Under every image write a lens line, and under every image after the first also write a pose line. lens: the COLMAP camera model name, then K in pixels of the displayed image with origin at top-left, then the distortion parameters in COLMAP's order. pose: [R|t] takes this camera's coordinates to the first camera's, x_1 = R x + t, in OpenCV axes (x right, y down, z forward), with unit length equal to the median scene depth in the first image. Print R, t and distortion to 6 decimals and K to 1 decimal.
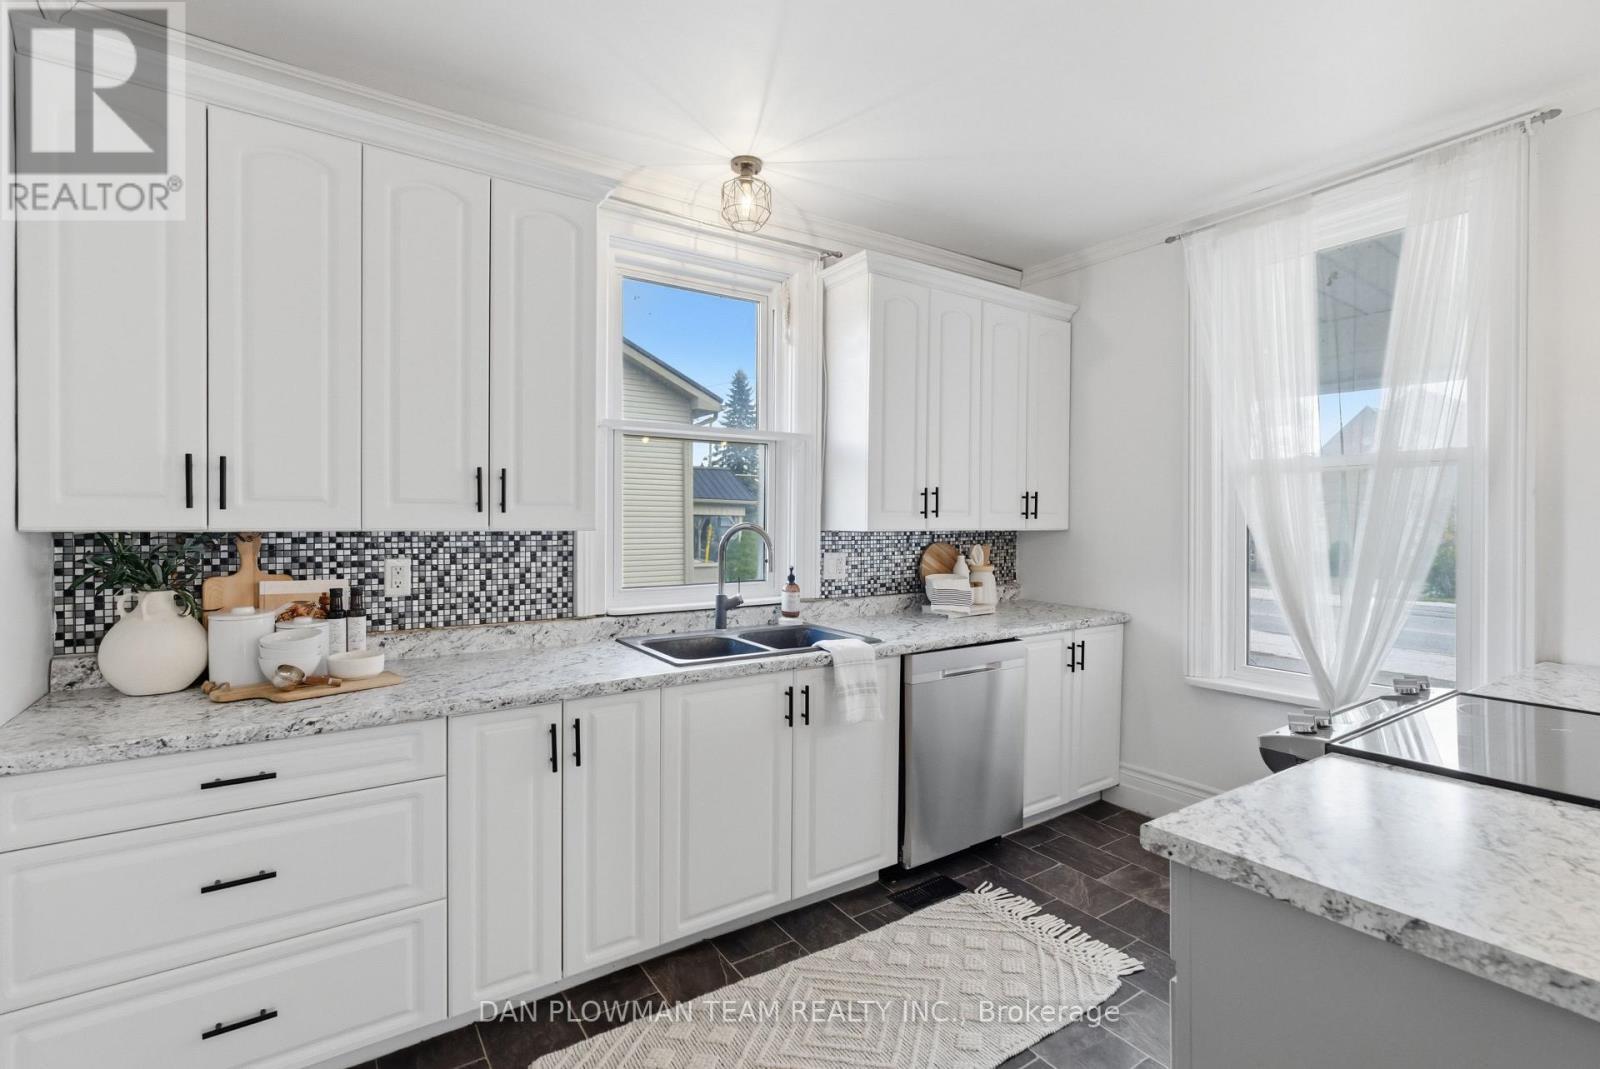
lens RADIAL K [[739.2, 0, 798.2], [0, 739.2, 524.6], [0, 0, 1]] dist [0.000054, 0.000872]
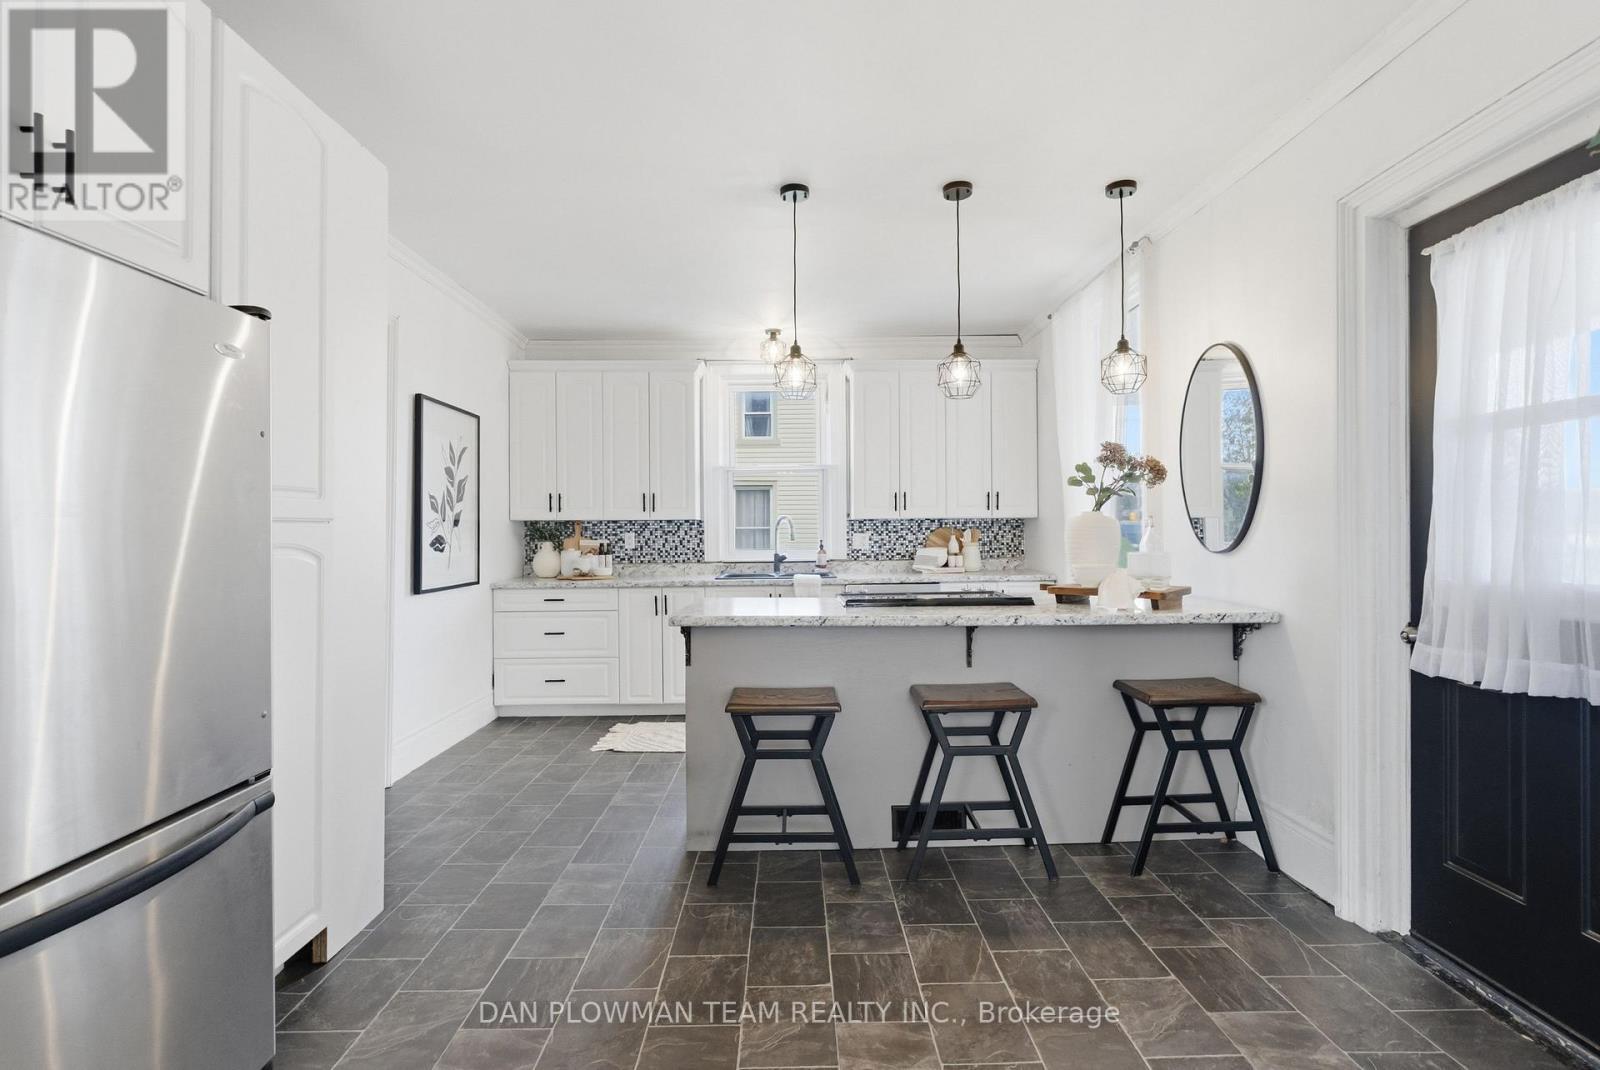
lens RADIAL K [[764.1, 0, 792.3], [0, 764.1, 524.6], [0, 0, 1]] dist [-0.000576, 0.000374]
pose [[0.830918, -0.013023, -0.556243, 1.190491], [0.007902, 0.999901, -0.011606, 0.050565], [0.556339, 0.005248, 0.830939, -0.704804]]
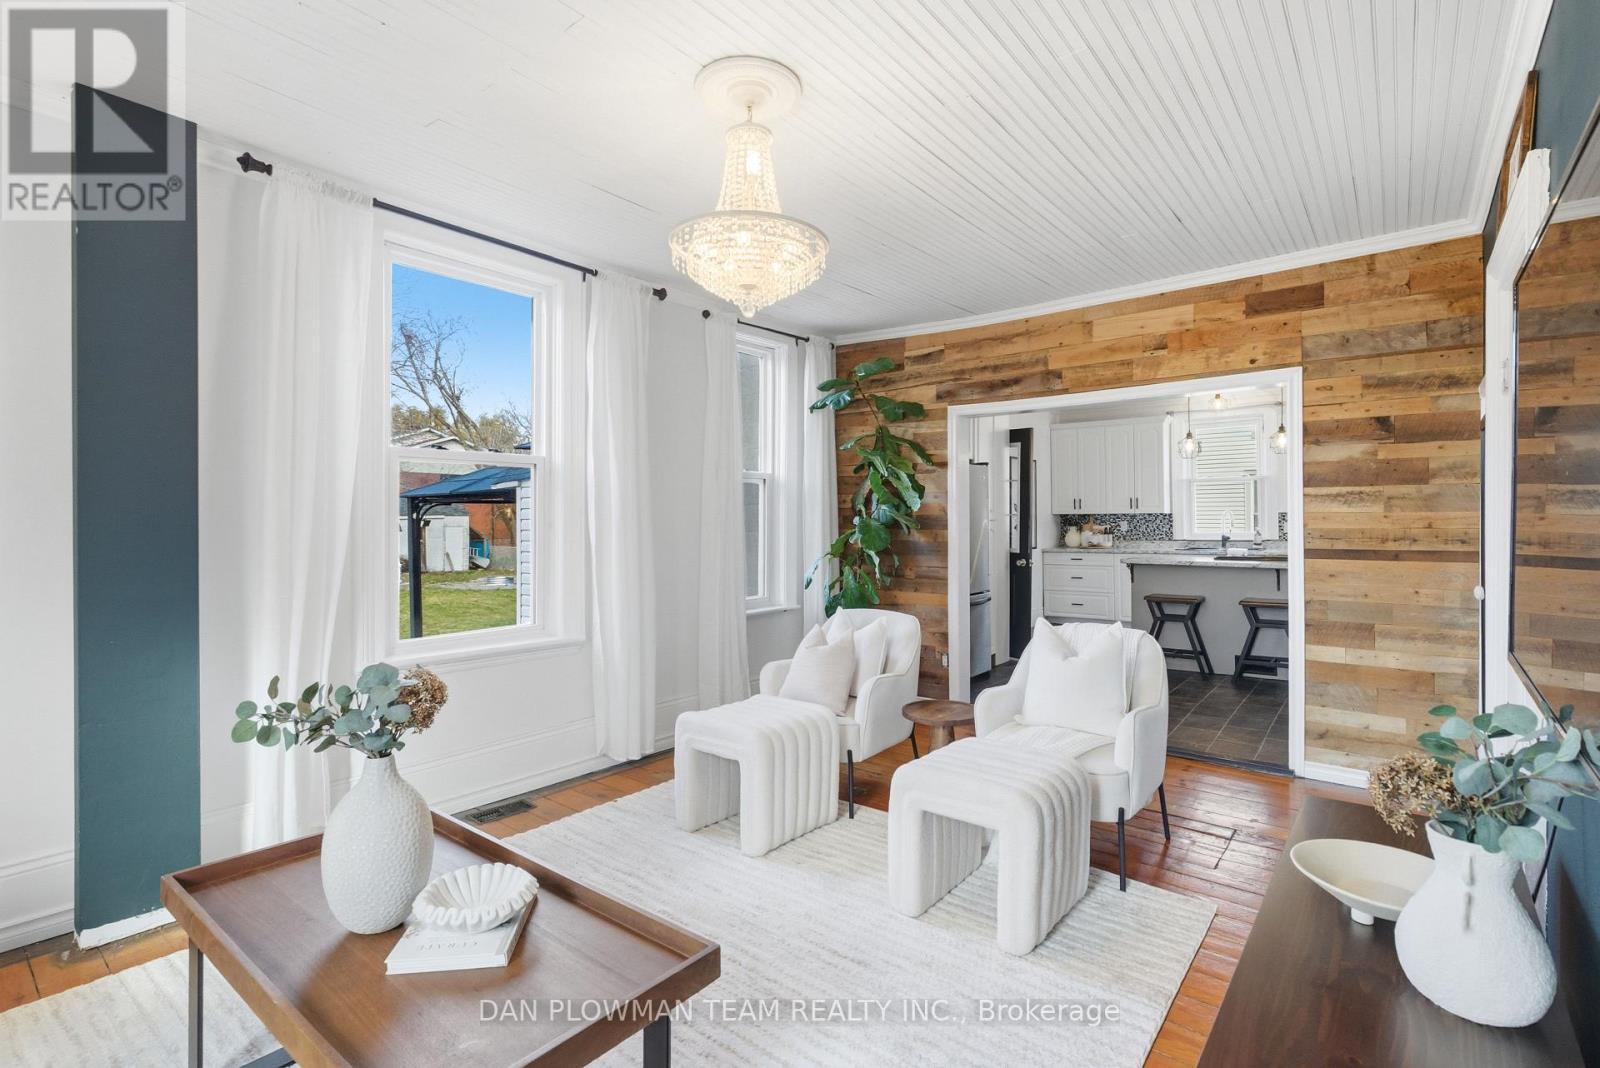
lens RADIAL K [[764.1, 0, 798.7], [0, 764.1, 520.1], [0, 0, 1]] dist [-0.000576, 0.000374]
pose [[0.304447, -0.002186, -0.952527, 2.631154], [0.003989, 0.999992, -0.001020, 0.036251], [0.952521, -0.003489, 0.304453, -1.761904]]
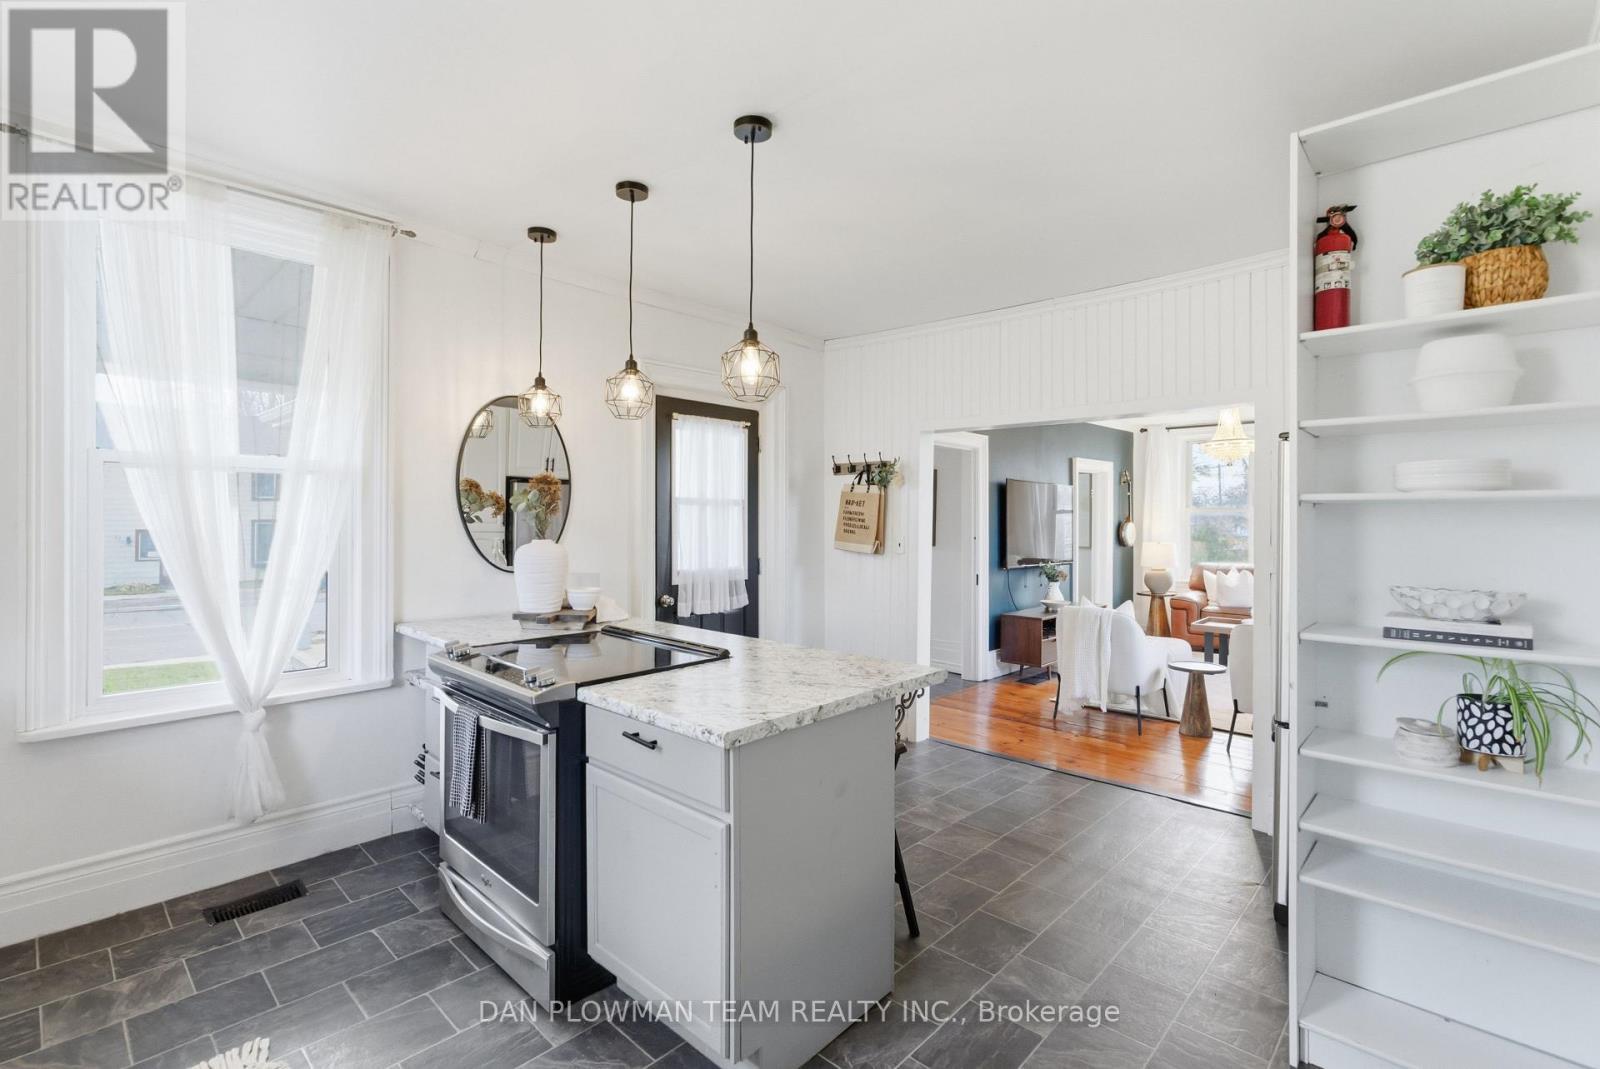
lens RADIAL K [[739.2, 0, 793.2], [0, 739.2, 521.5], [0, 0, 1]] dist [0.000054, 0.000872]
pose [[-0.217278, -0.008340, 0.976074, -0.581648], [-0.005785, 0.999957, 0.007257, -0.023750], [-0.976093, -0.004070, -0.217317, 0.664892]]
